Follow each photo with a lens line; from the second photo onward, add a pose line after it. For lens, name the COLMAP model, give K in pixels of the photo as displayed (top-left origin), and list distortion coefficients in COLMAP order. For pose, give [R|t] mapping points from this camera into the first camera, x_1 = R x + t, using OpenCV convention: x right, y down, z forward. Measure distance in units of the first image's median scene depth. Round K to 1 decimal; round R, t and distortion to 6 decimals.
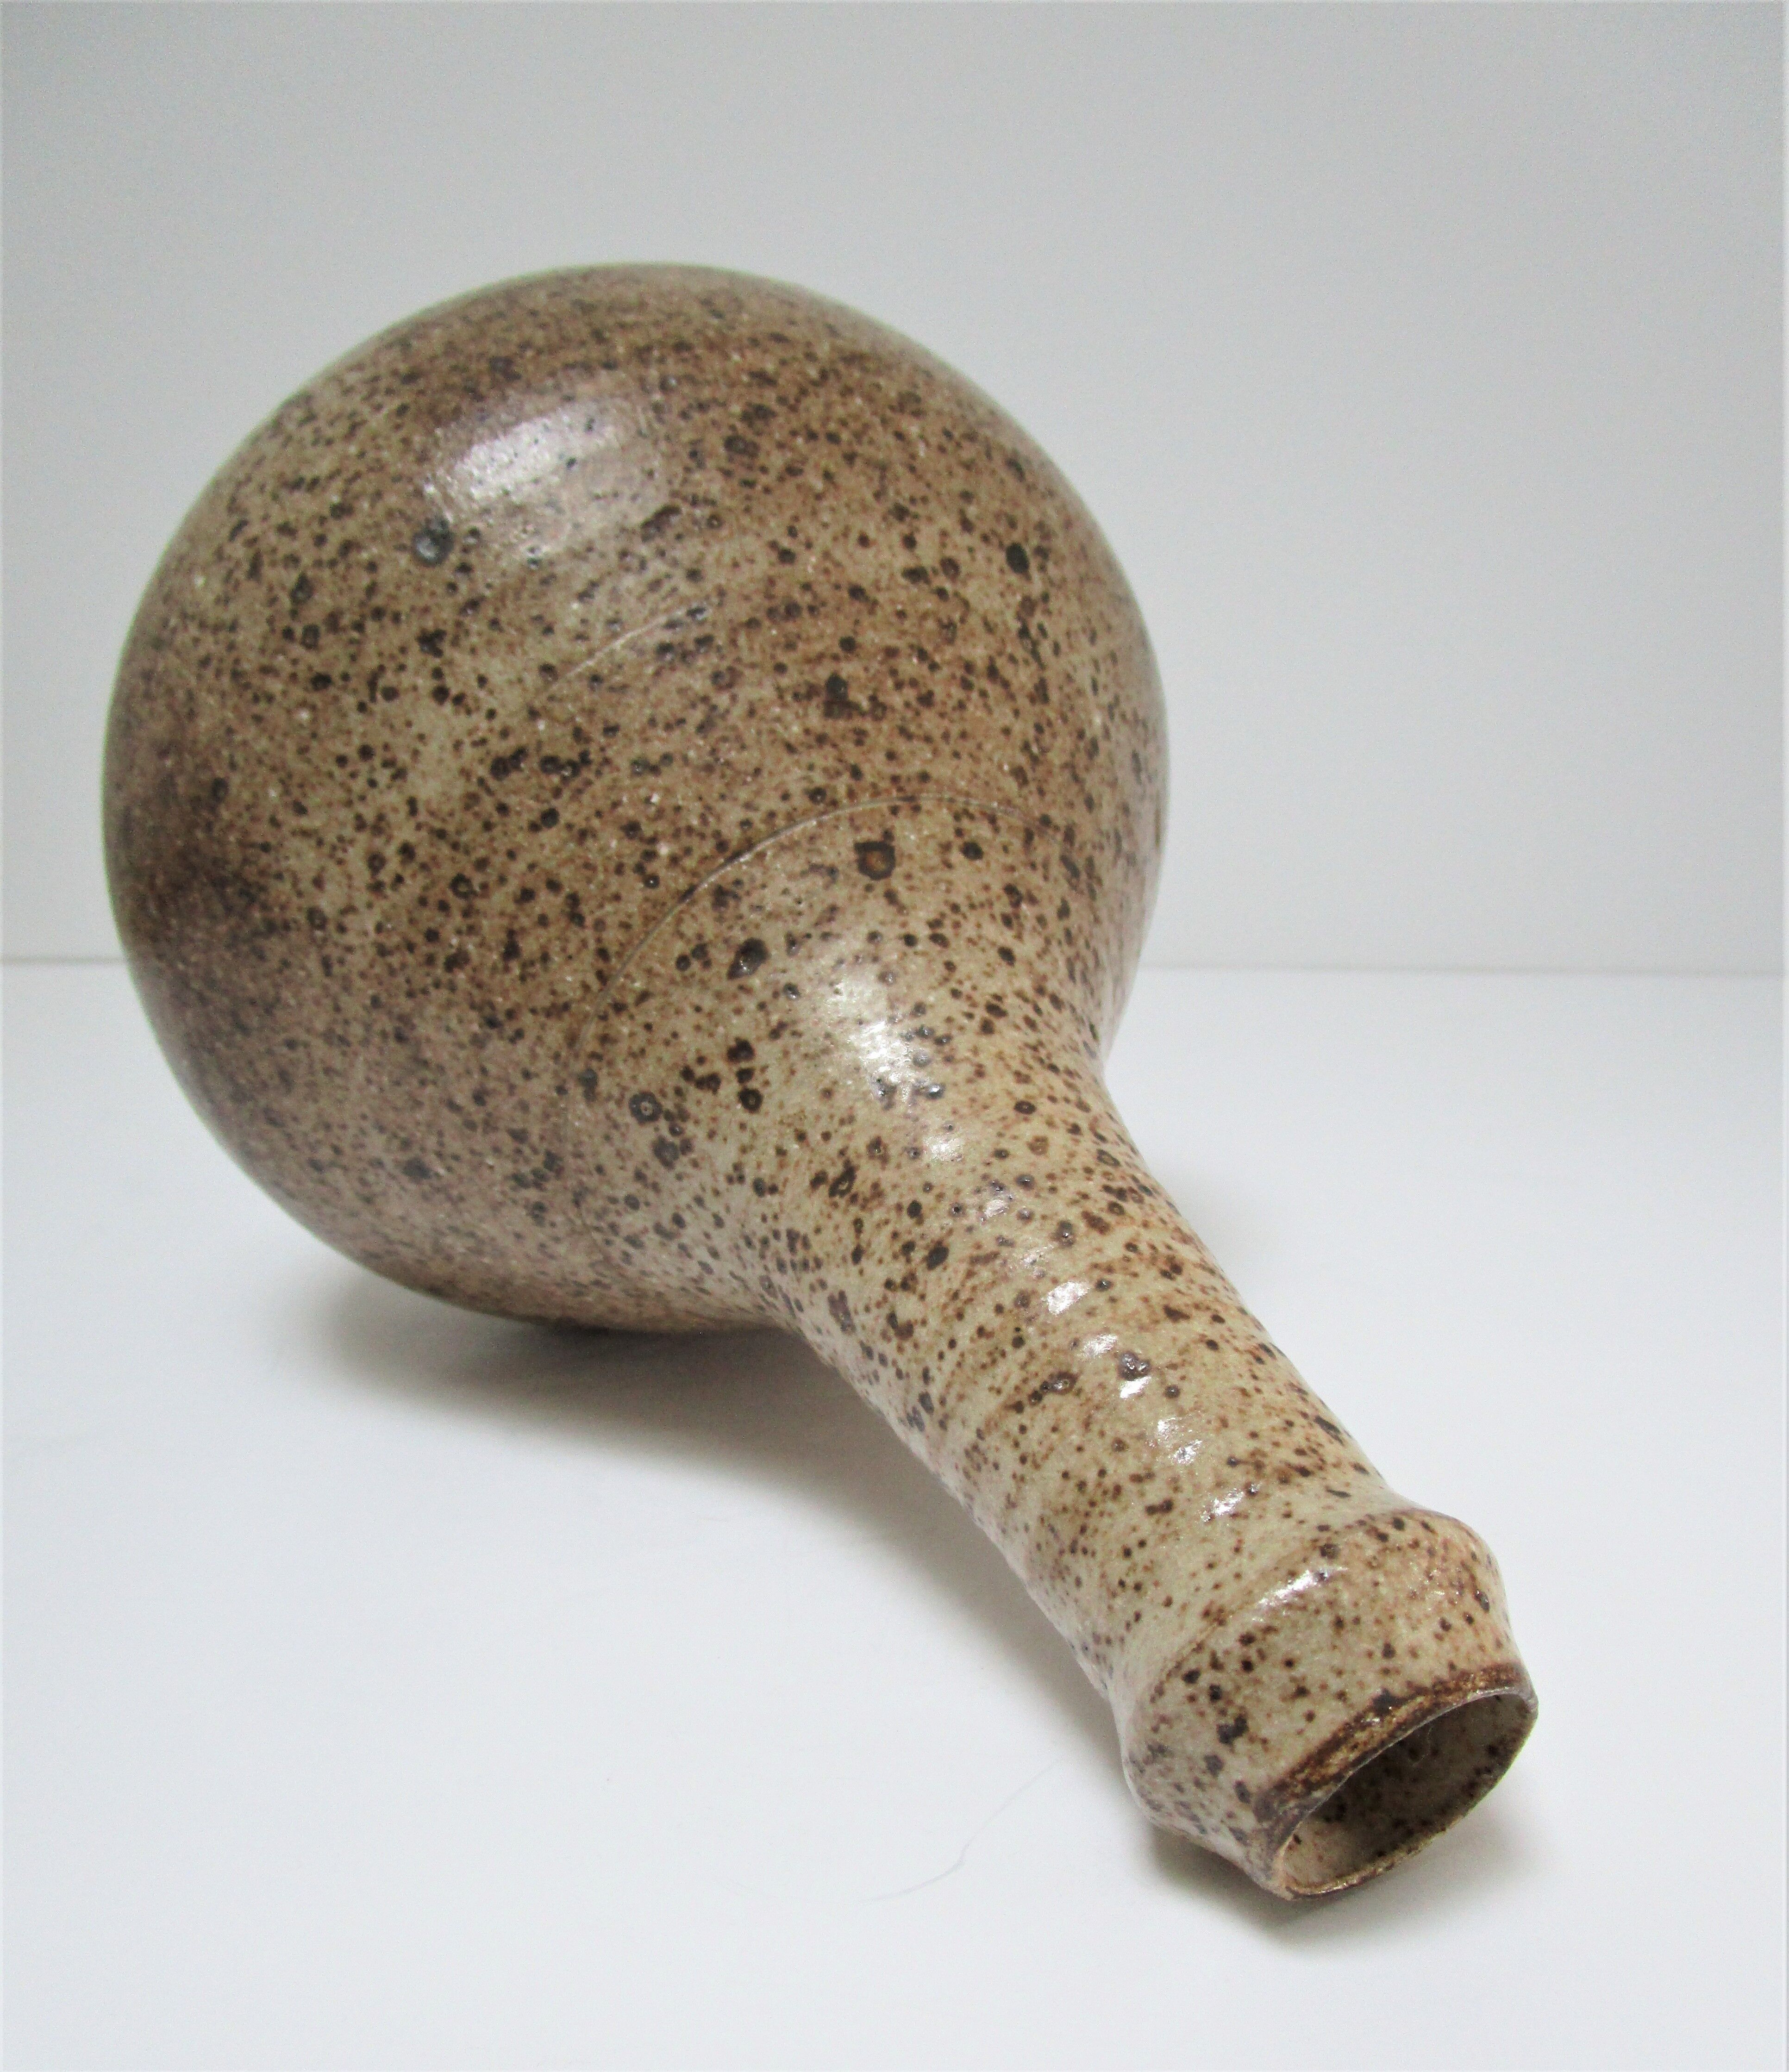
lens RADIAL K [[1656.8, 0, 921.4], [0, 1656.8, 1138.6], [0, 0, 1]] dist [-0.004572, -0.002348]
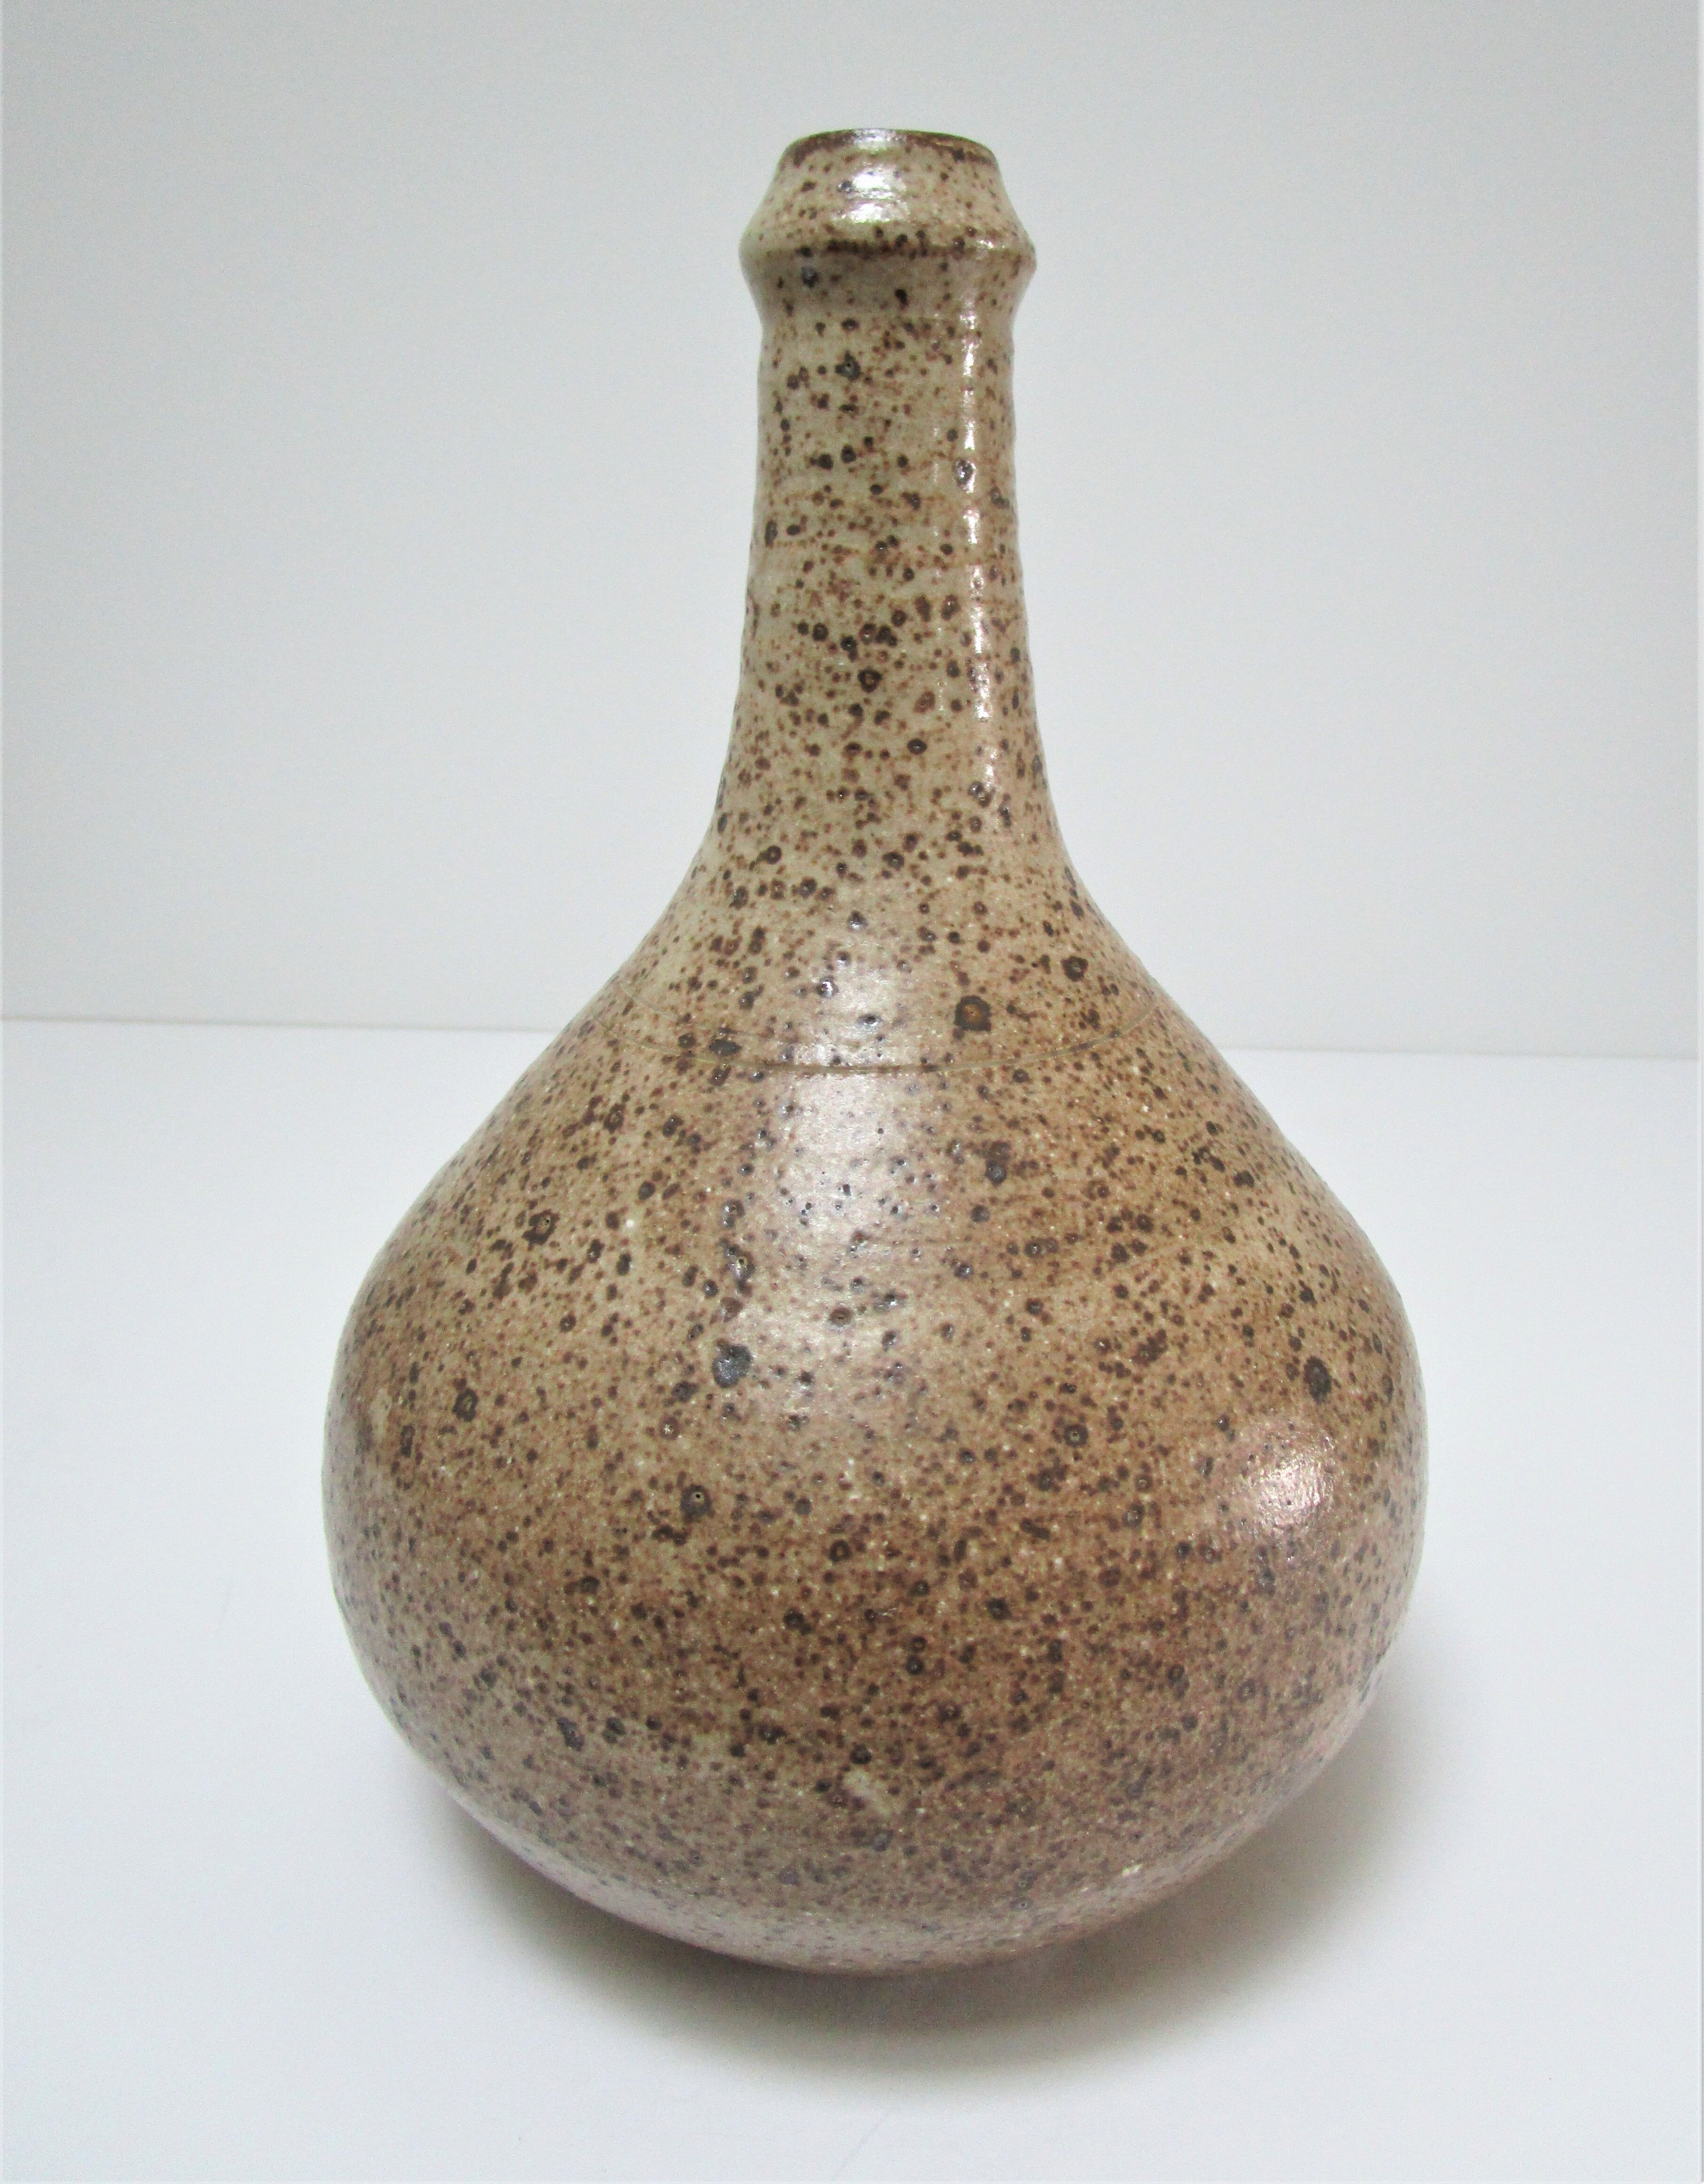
lens RADIAL K [[1702.1, 0, 849.5], [0, 1702.1, 1014.0], [0, 0, 1]] dist [-0.010669, -0.000015]
pose [[-0.841490, -0.357470, -0.405105, 0.501030], [0.013686, -0.763678, 0.645452, -0.903163], [-0.540100, 0.537597, 0.647520, 0.317300]]
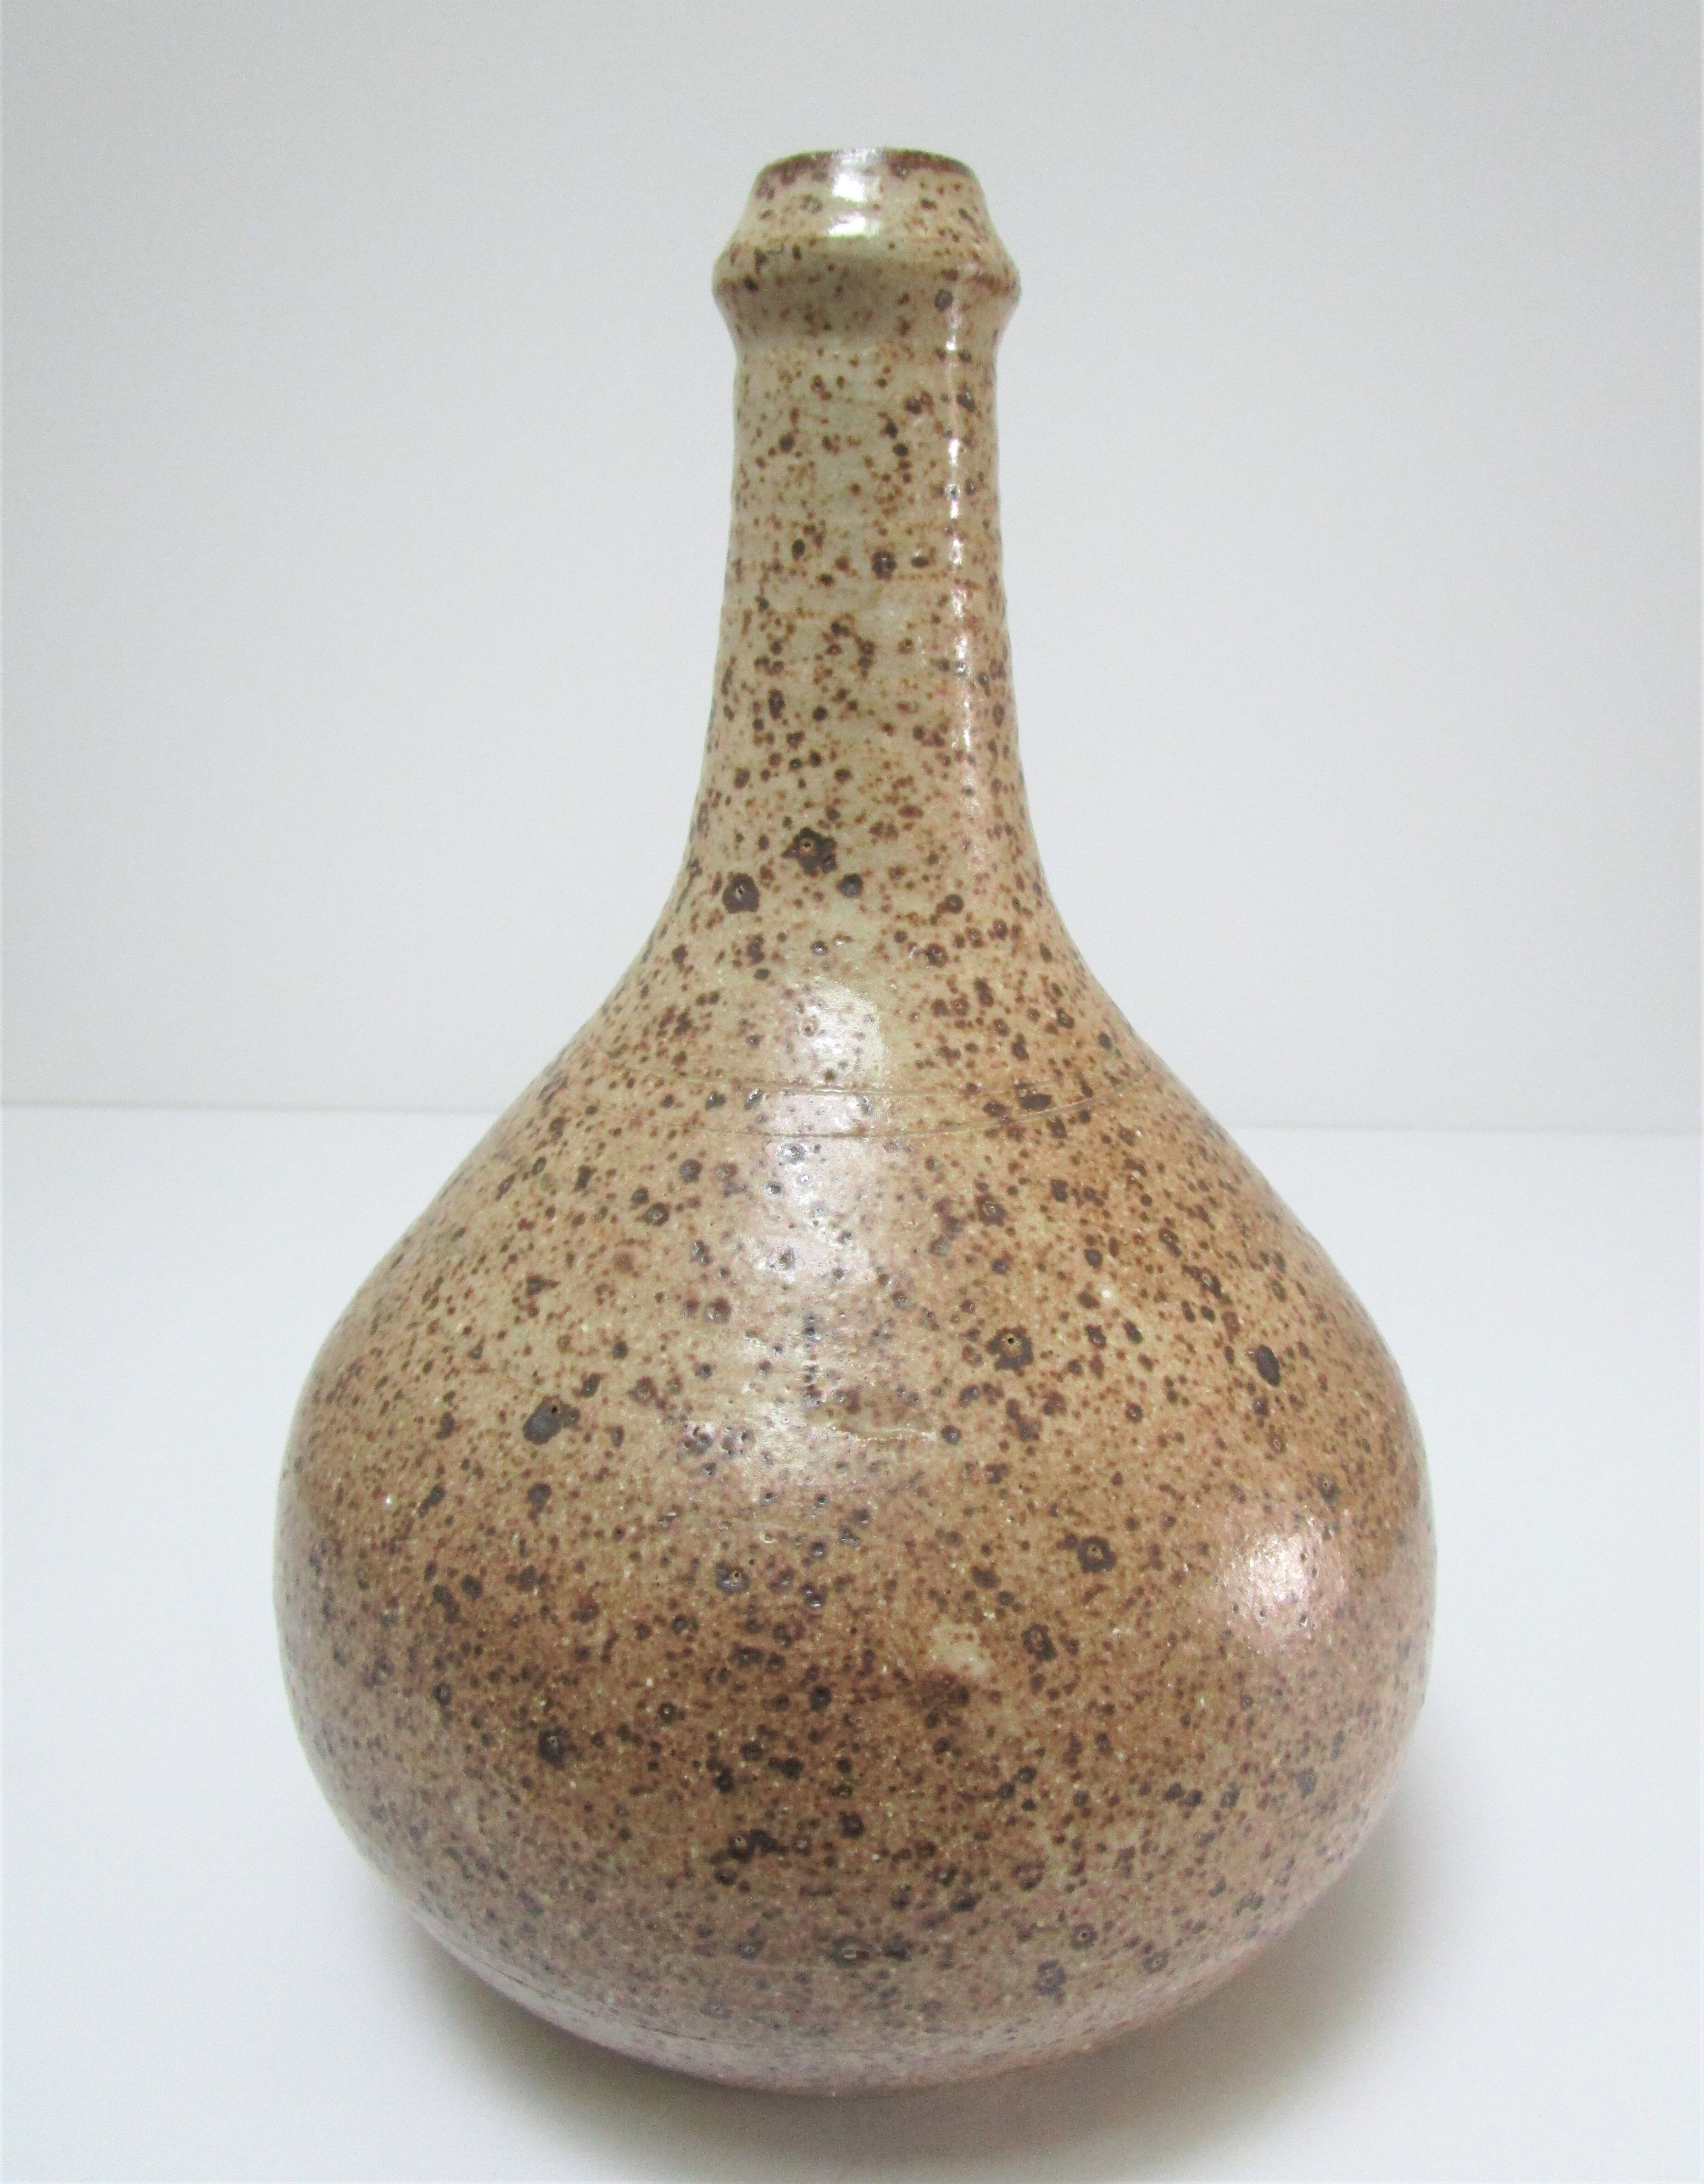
lens RADIAL K [[1698.7, 0, 860.1], [0, 1698.7, 1052.5], [0, 0, 1]] dist [-0.012327, -0.001241]
pose [[-0.106084, -0.230643, -0.967238, 1.171478], [-0.729467, -0.642989, 0.233329, -0.334755], [-0.675740, 0.730321, -0.100035, 1.277406]]
